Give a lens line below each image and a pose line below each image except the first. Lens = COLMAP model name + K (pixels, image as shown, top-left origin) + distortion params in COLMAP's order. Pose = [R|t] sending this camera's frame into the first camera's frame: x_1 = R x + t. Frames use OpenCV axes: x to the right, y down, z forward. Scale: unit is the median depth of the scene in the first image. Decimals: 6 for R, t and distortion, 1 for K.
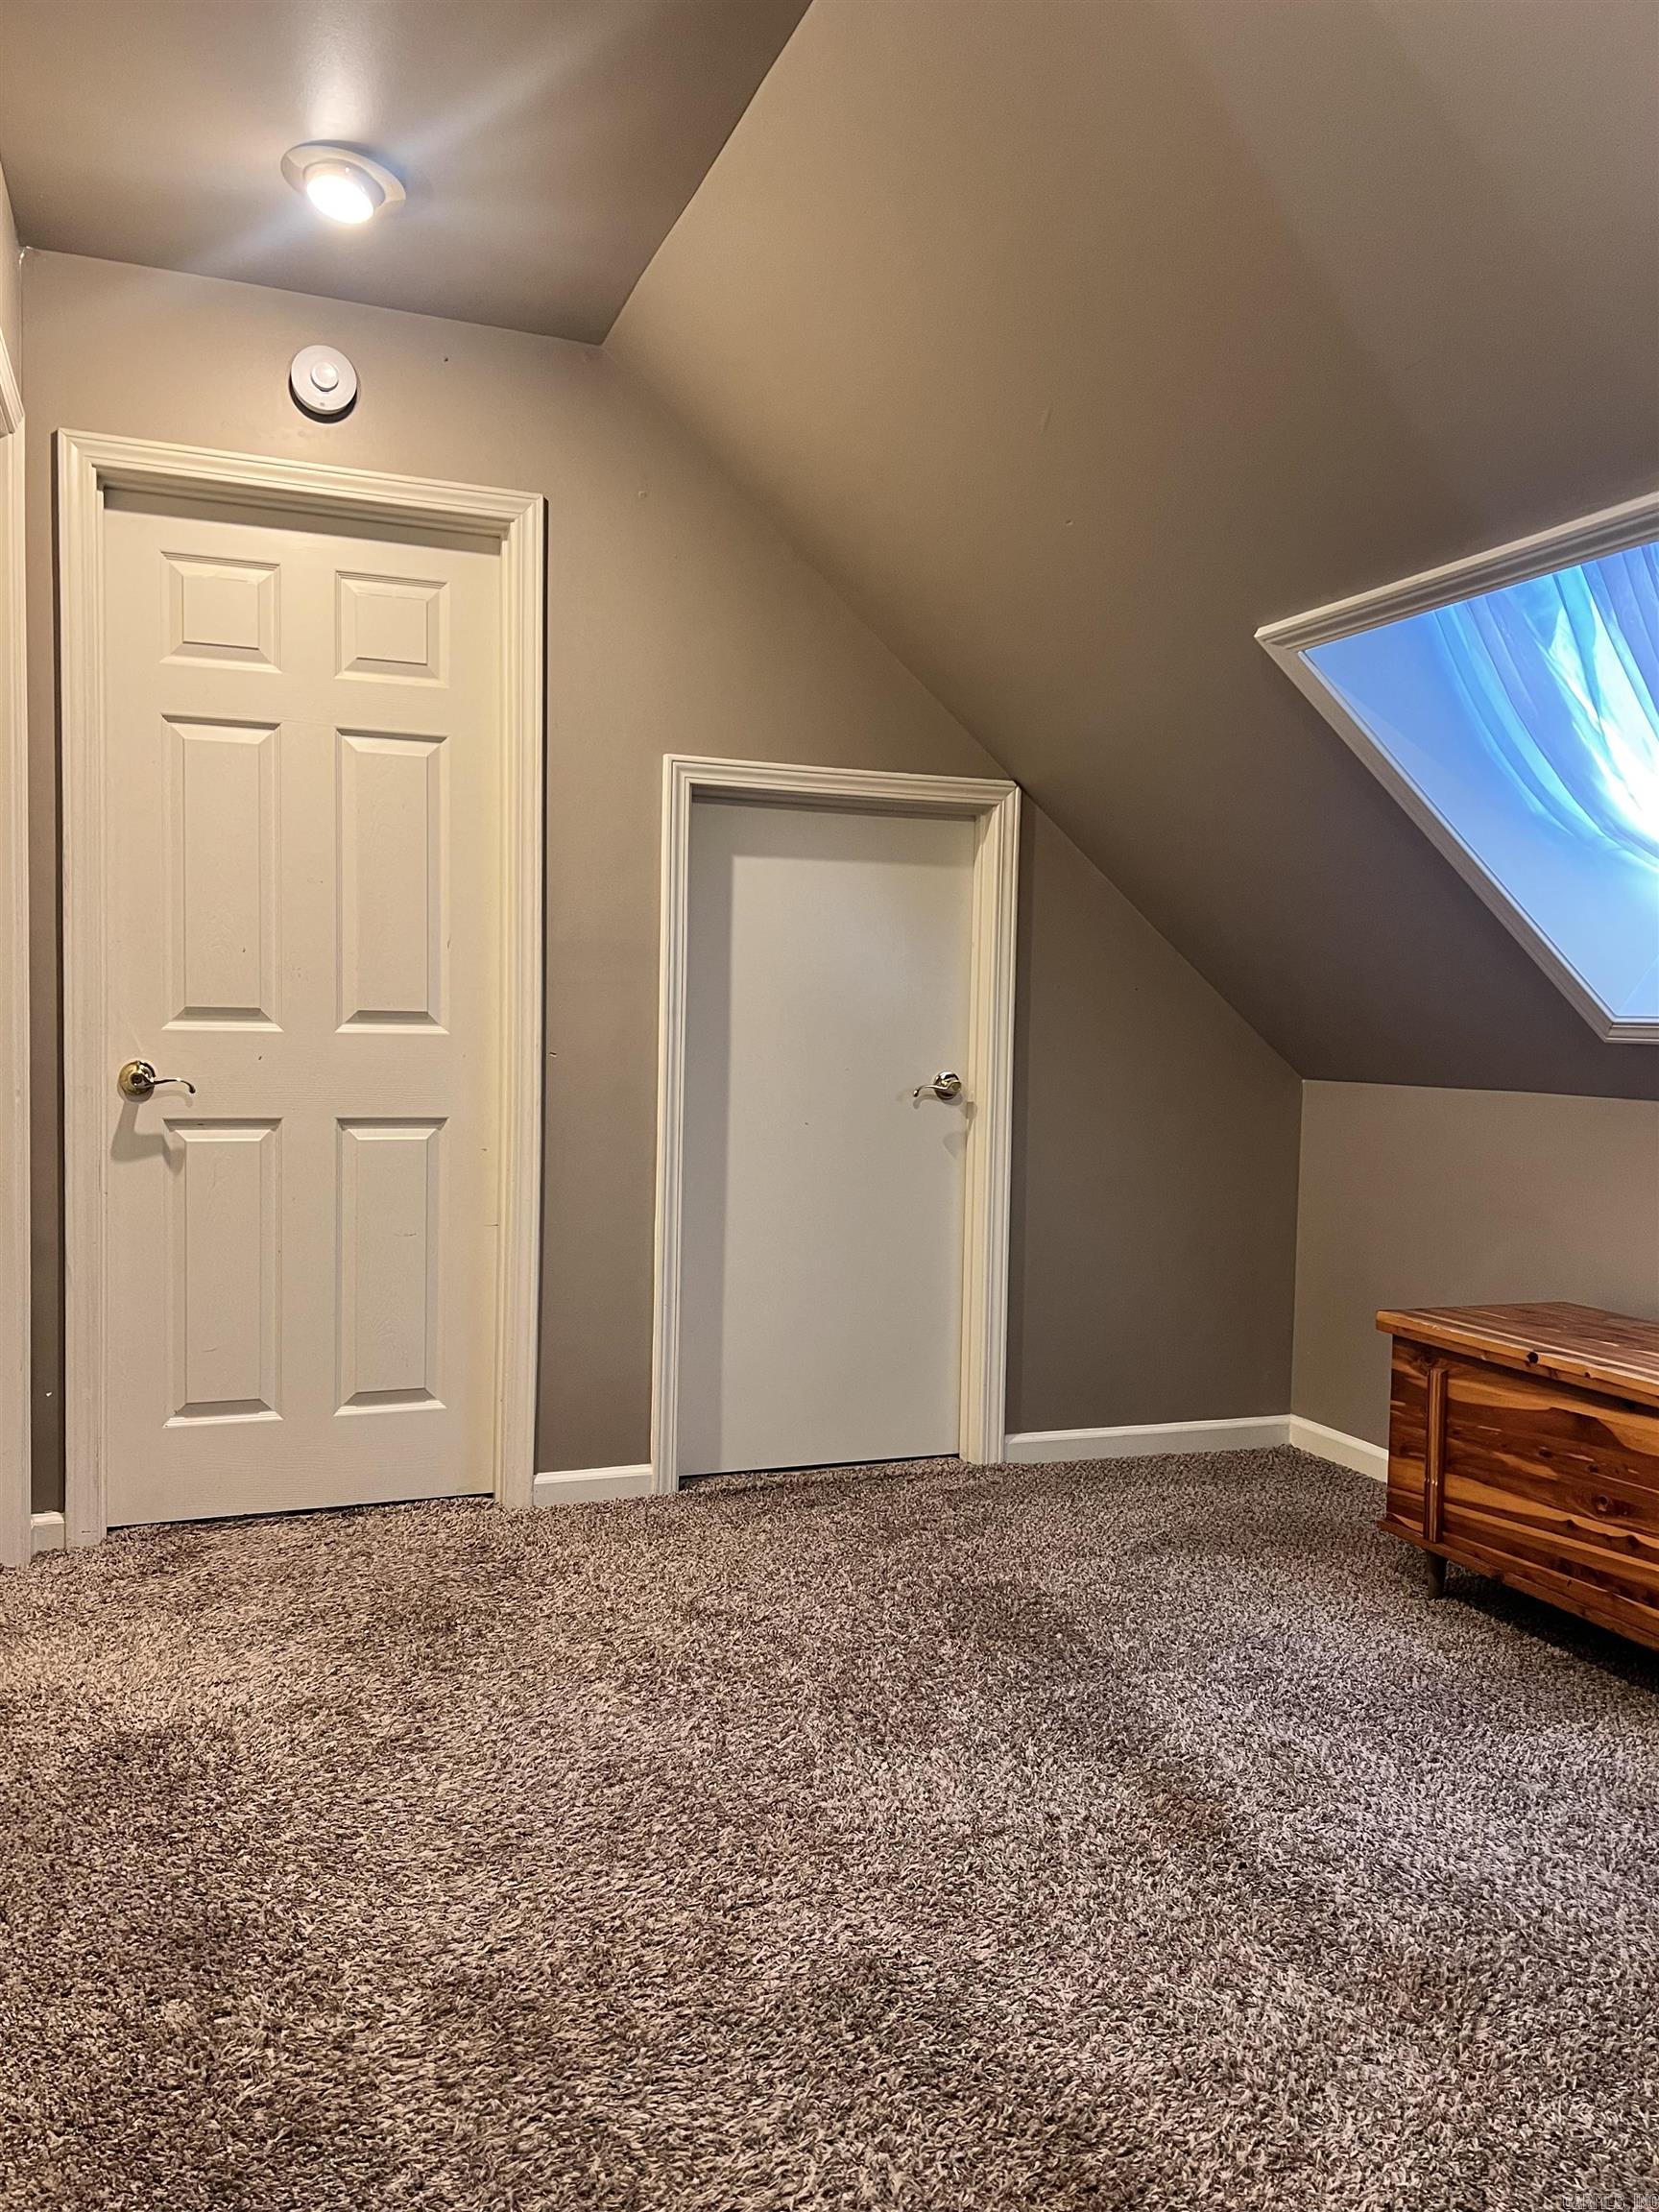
lens RADIAL K [[1665.3, 0, 829.5], [0, 1665.3, 1106.0], [0, 0, 1]] dist [0.000841, -0.001169]
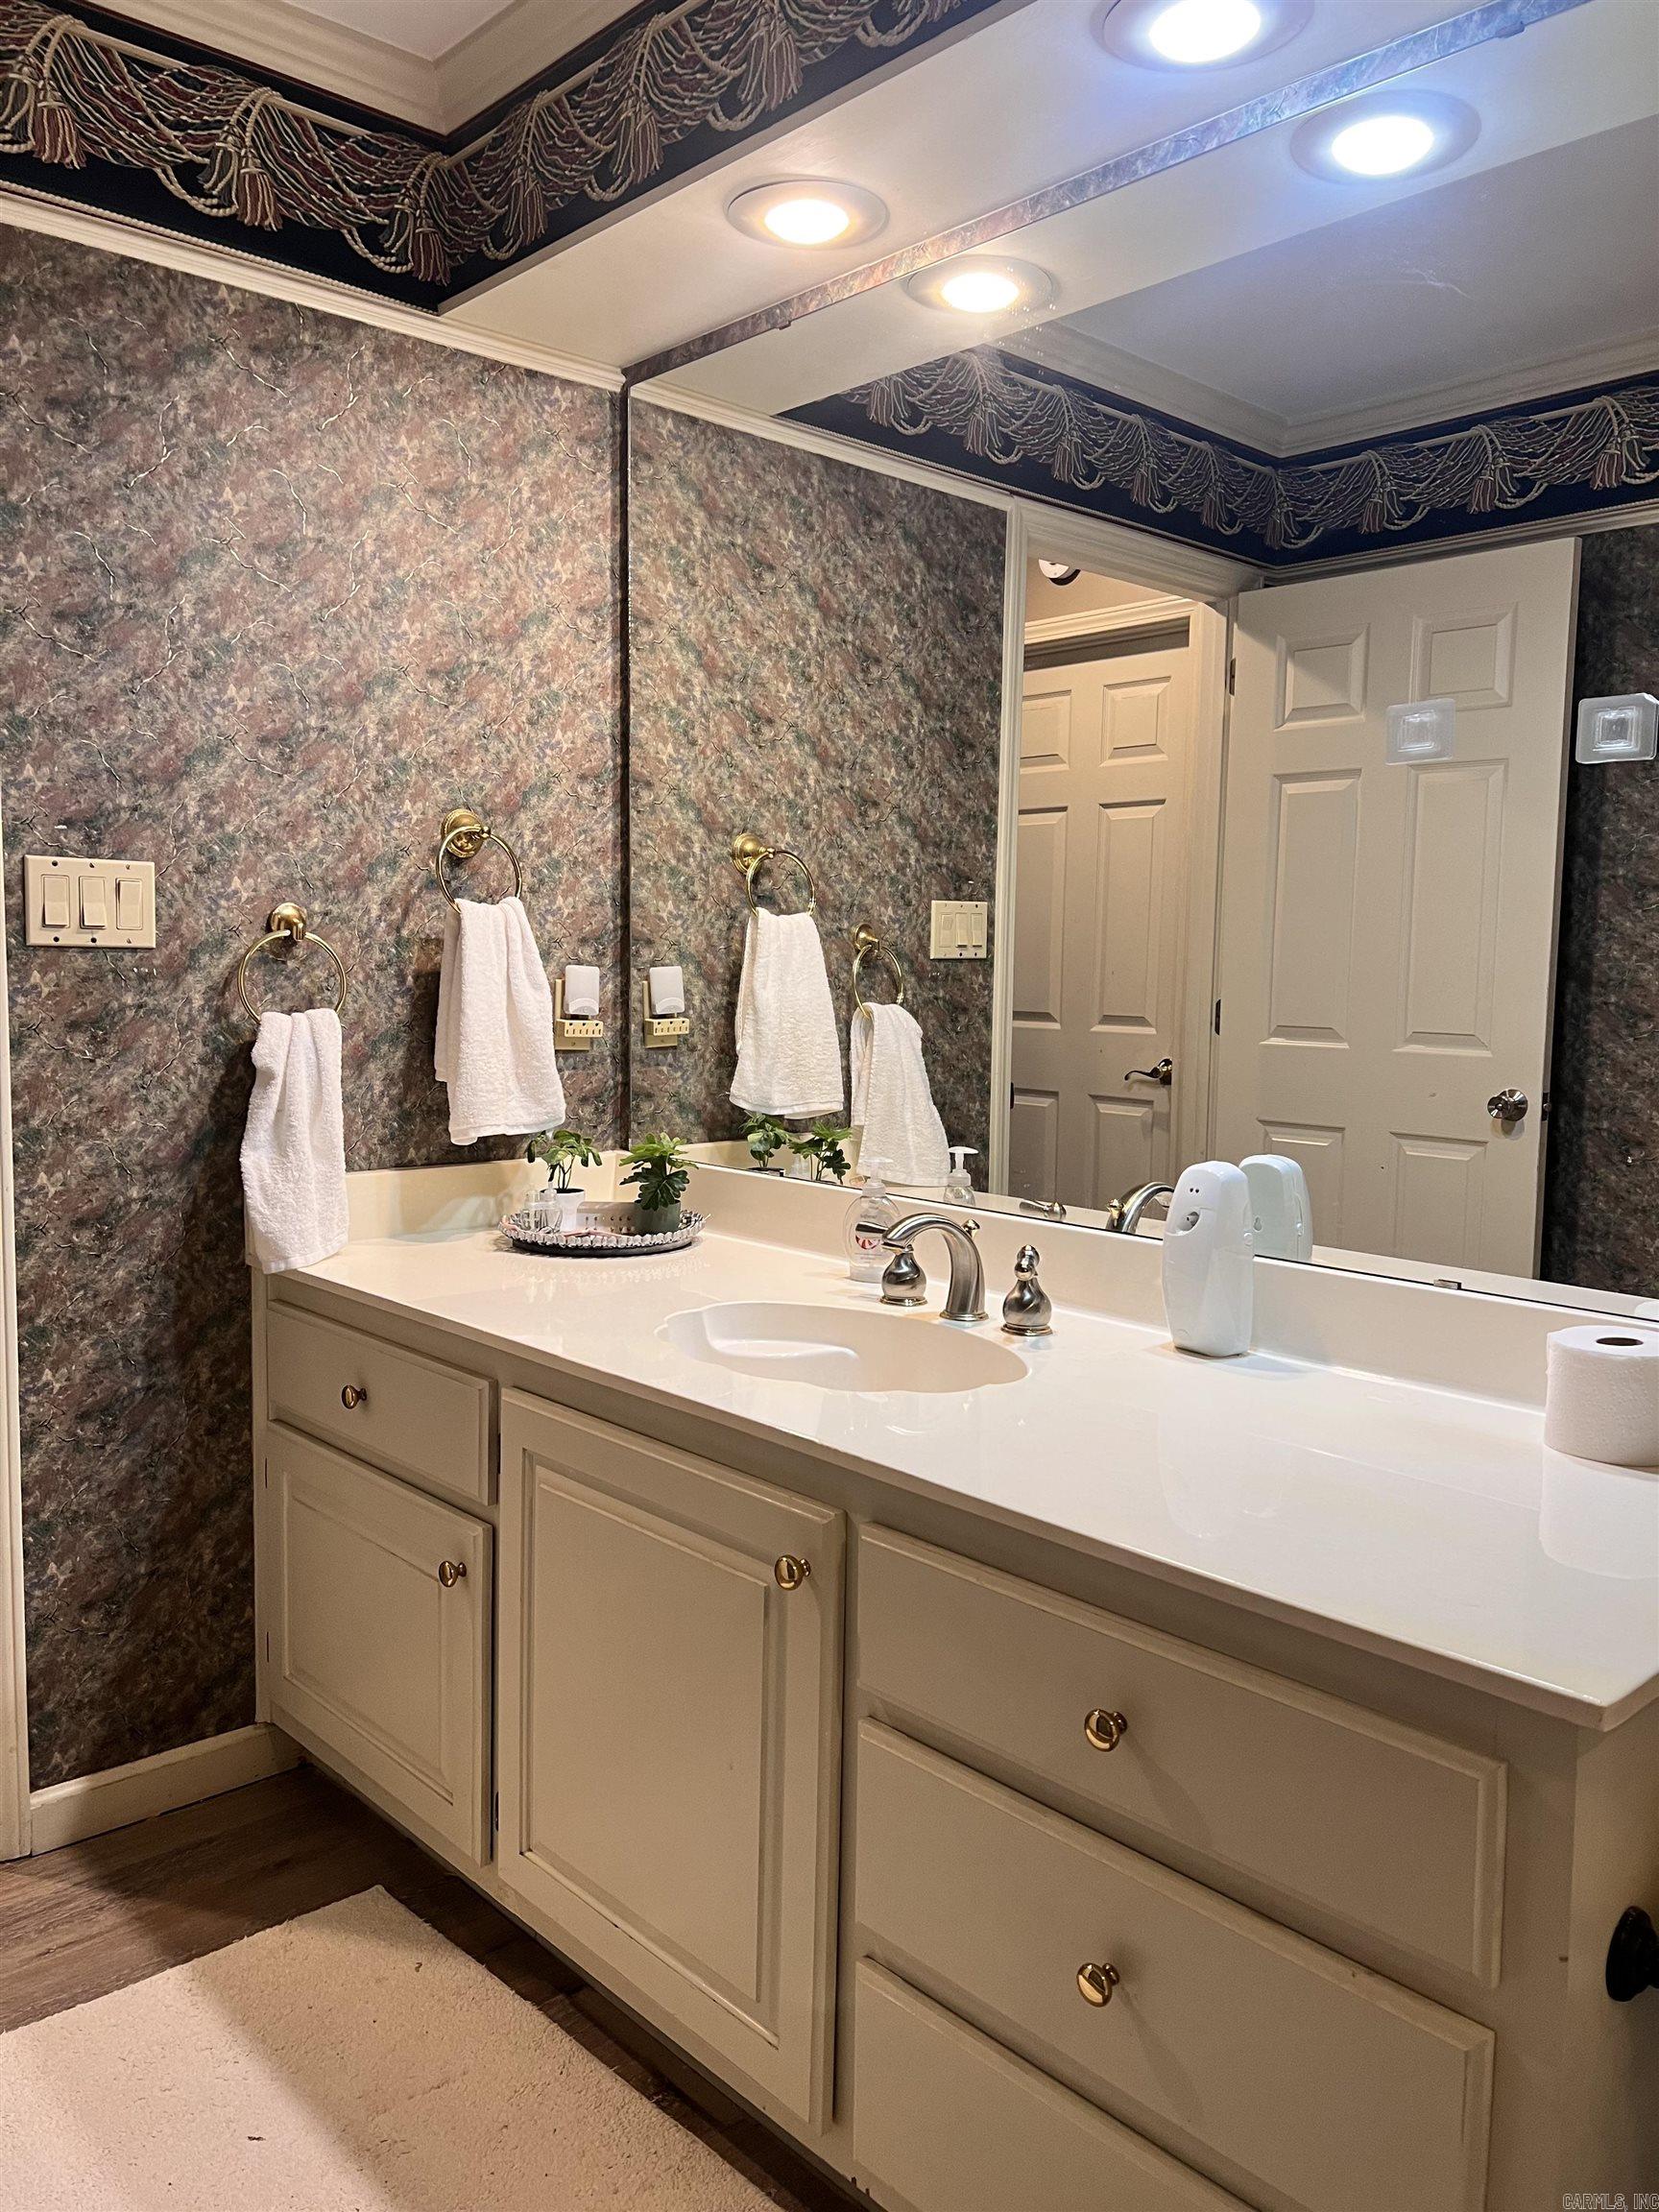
lens RADIAL K [[1665.3, 0, 829.5], [0, 1665.3, 1106.0], [0, 0, 1]] dist [0.000841, -0.001169]
pose [[0.351888, 0.051085, -0.934647, 0.855101], [-0.081602, 0.996382, 0.023736, 0.000917], [0.932478, 0.067917, 0.354784, 0.326338]]
